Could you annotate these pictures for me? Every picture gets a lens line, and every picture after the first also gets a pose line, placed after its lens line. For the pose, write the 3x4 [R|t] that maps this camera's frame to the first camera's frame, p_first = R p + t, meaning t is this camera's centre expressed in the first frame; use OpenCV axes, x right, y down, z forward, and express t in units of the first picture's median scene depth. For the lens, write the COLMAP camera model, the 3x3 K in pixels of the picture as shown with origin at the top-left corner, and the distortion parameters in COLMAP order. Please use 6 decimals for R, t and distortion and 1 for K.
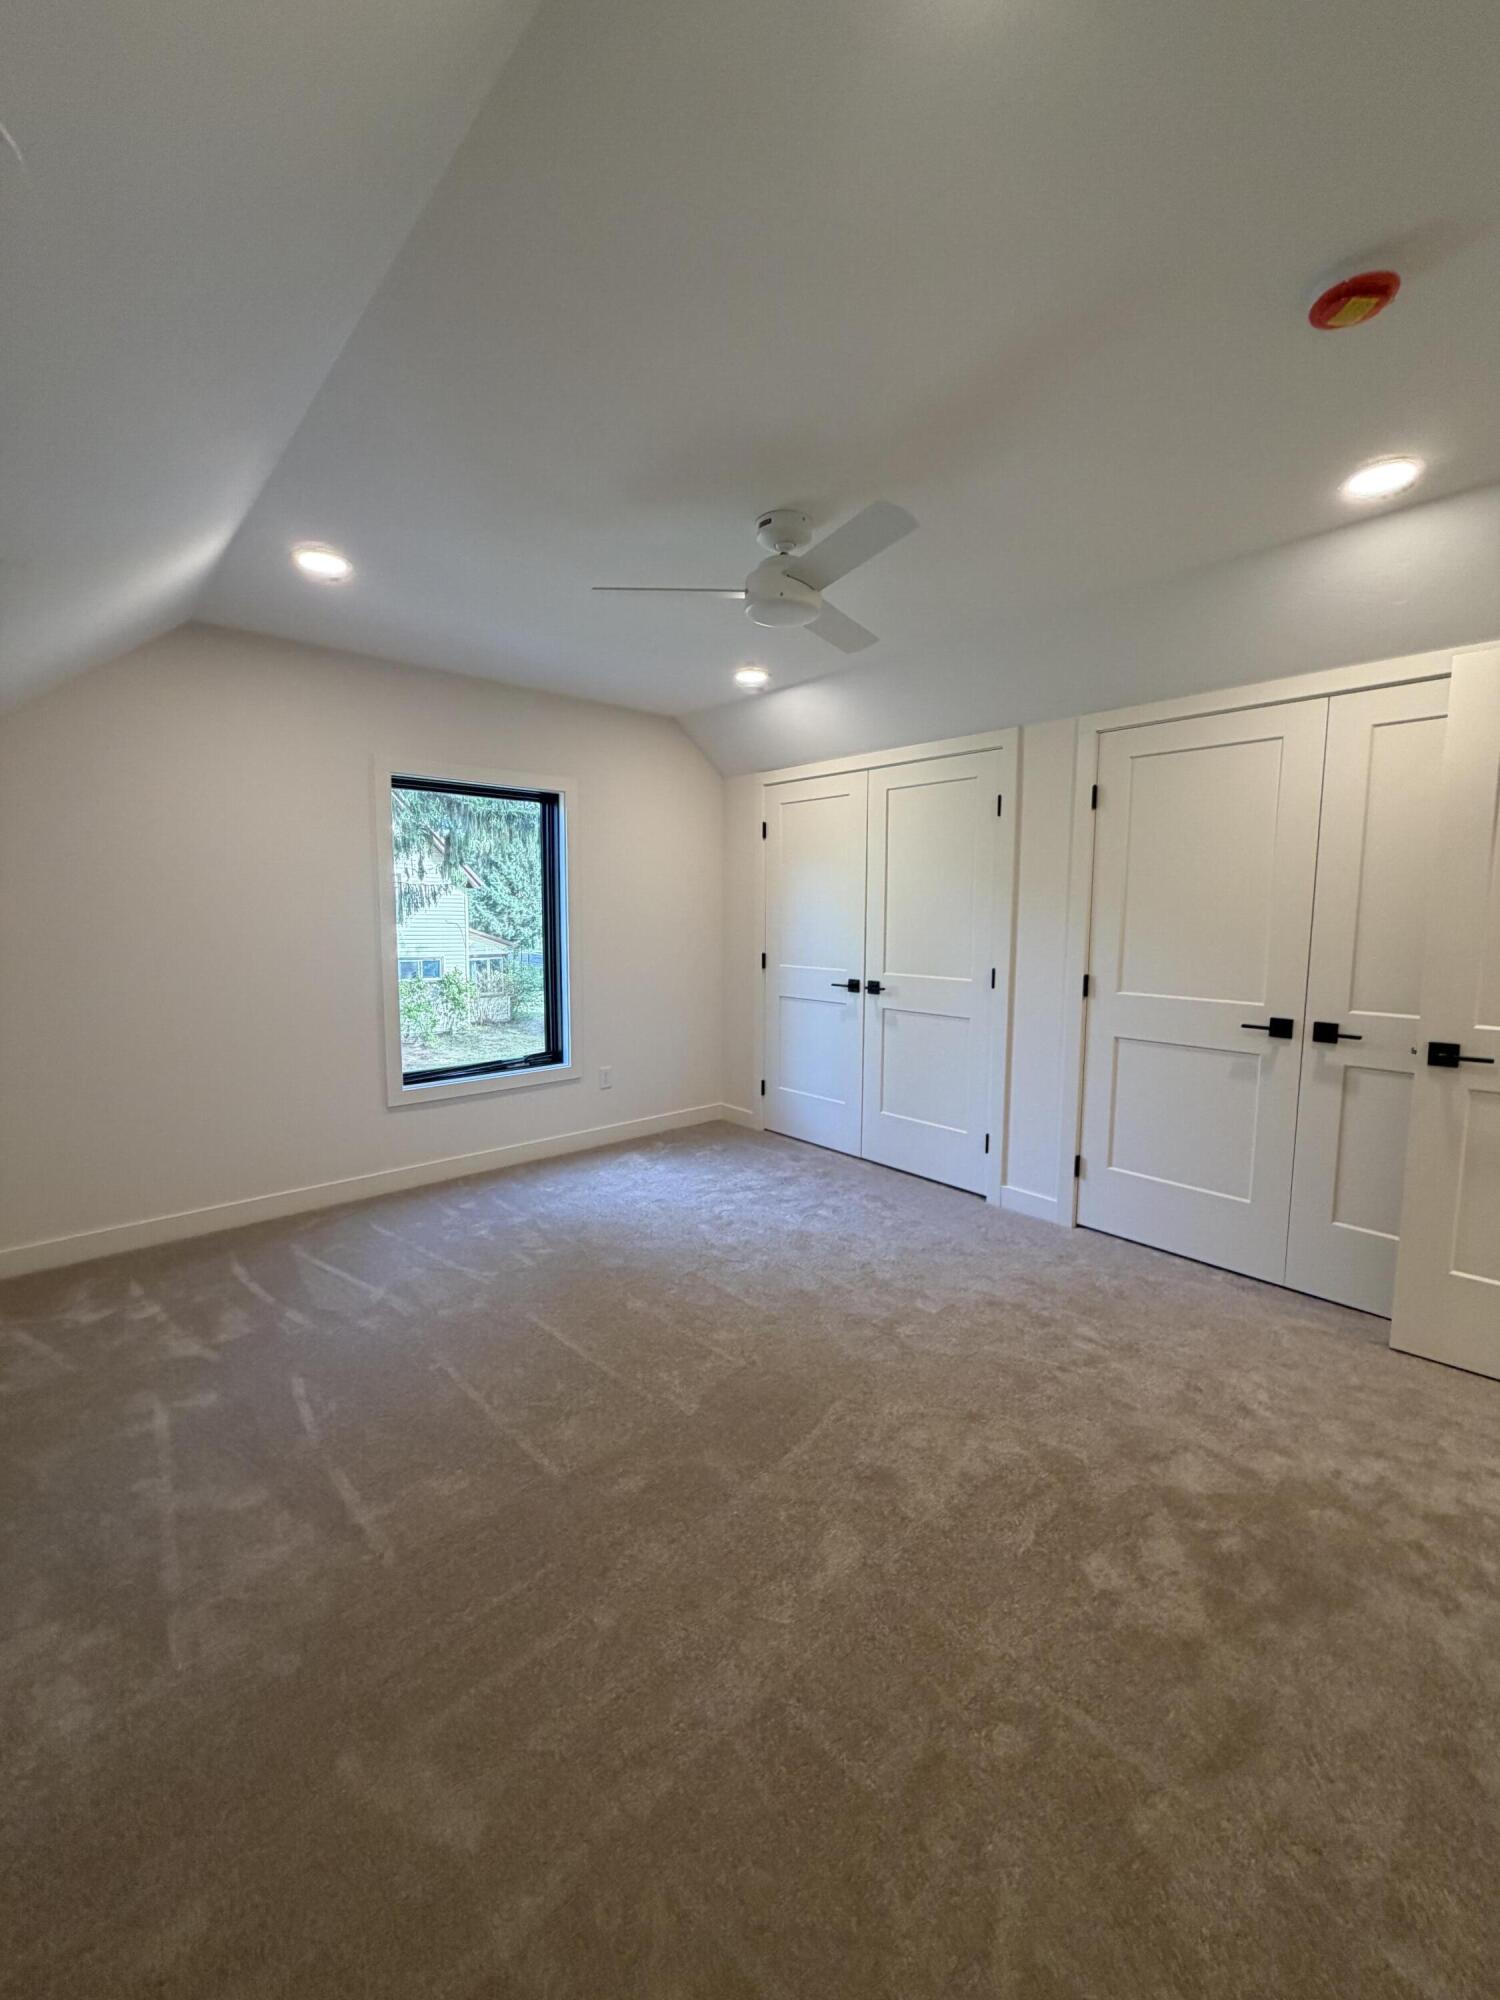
lens RADIAL K [[785.5, 0, 744.4], [0, 785.5, 986.7], [0, 0, 1]] dist [0.014896, -0.010184]
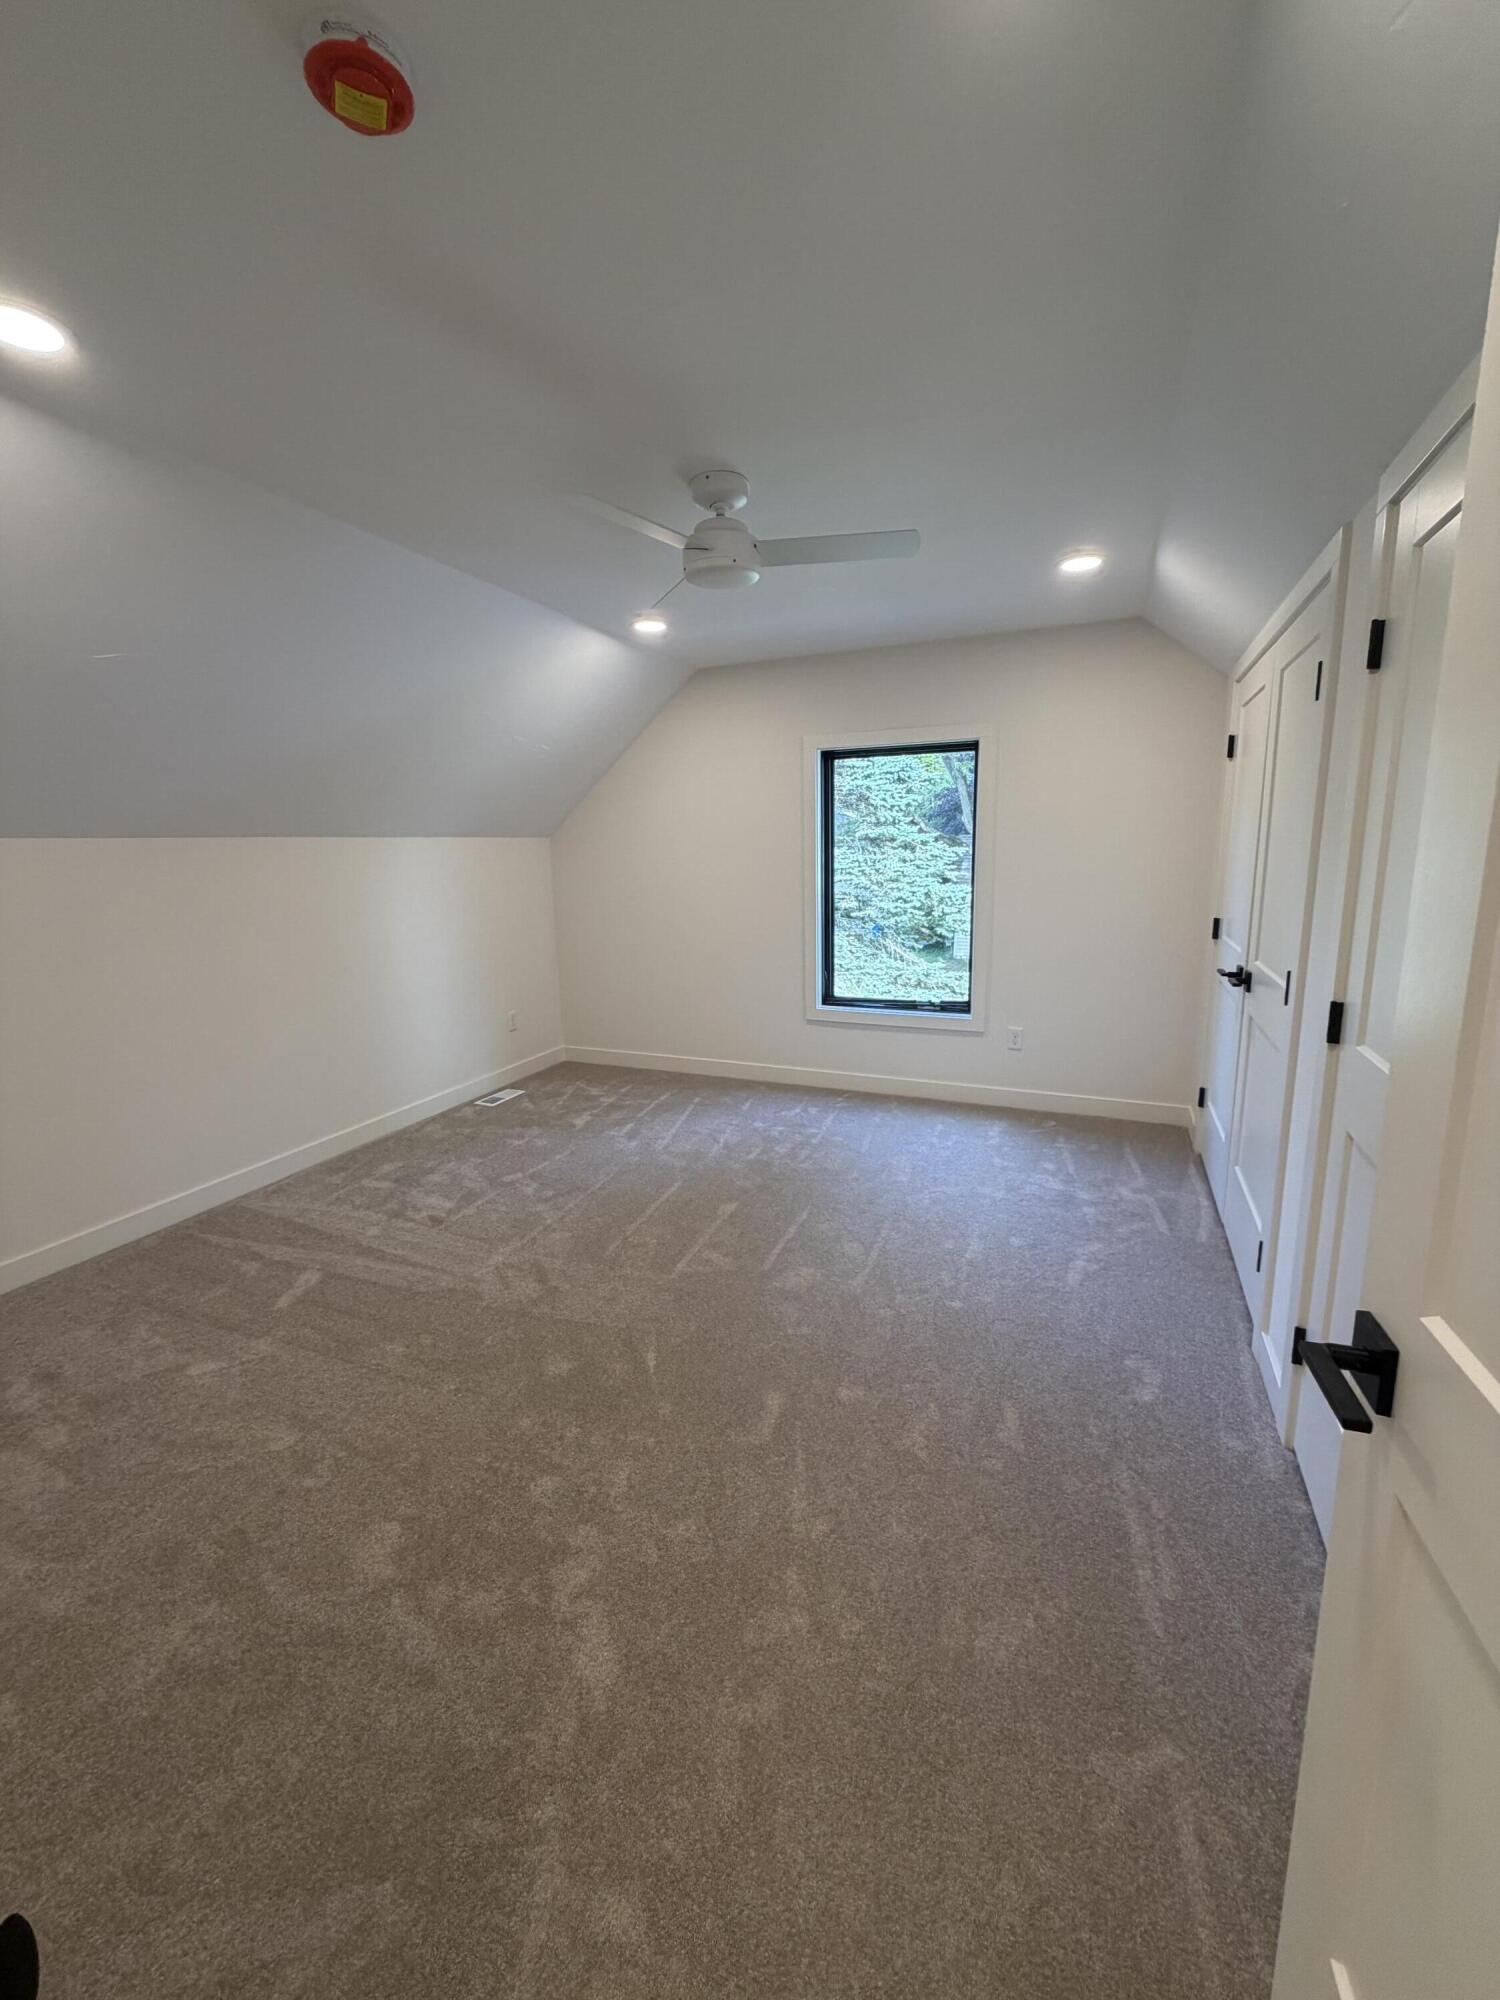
lens RADIAL K [[785.5, 0, 744.4], [0, 785.5, 986.7], [0, 0, 1]] dist [0.014896, -0.010184]
pose [[0.431227, 0.145795, -0.890386, 0.615870], [-0.064632, 0.989314, 0.130692, -0.057261], [0.899925, 0.001189, 0.436042, 0.356263]]
